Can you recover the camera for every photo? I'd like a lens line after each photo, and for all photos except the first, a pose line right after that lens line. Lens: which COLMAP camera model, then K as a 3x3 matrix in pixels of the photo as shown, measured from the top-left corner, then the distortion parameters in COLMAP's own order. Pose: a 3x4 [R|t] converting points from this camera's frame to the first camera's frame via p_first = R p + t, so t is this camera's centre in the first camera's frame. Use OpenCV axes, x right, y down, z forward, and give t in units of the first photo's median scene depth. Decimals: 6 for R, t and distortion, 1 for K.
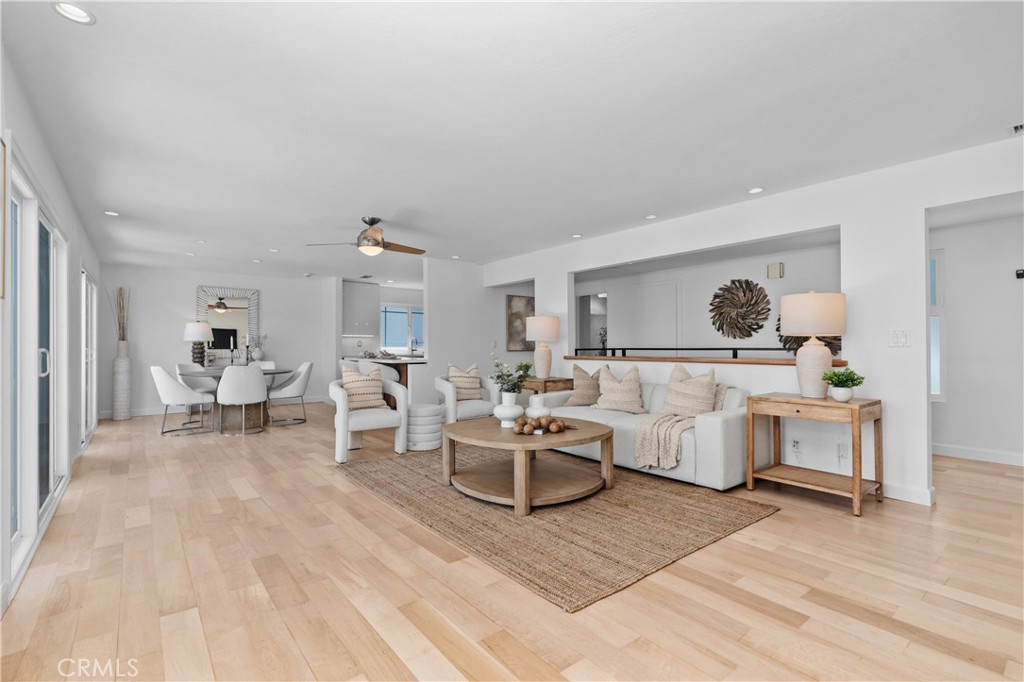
lens RADIAL K [[470.0, 0, 511.8], [0, 470.0, 340.2], [0, 0, 1]] dist [-0.001634, -0.000301]
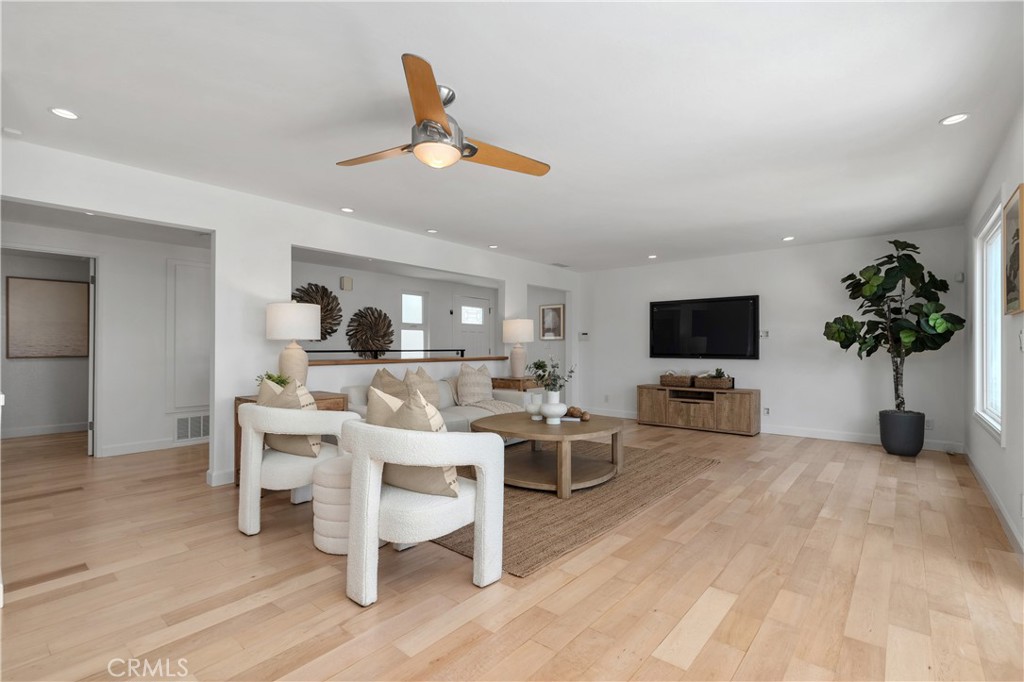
lens RADIAL K [[470.0, 0, 511.9], [0, 470.0, 342.5], [0, 0, 1]] dist [-0.001634, -0.000301]
pose [[-0.198133, 0.015007, 0.980060, -0.765956], [-0.014318, 0.999732, -0.018203, 0.015416], [-0.980071, -0.017639, -0.197865, 0.964445]]
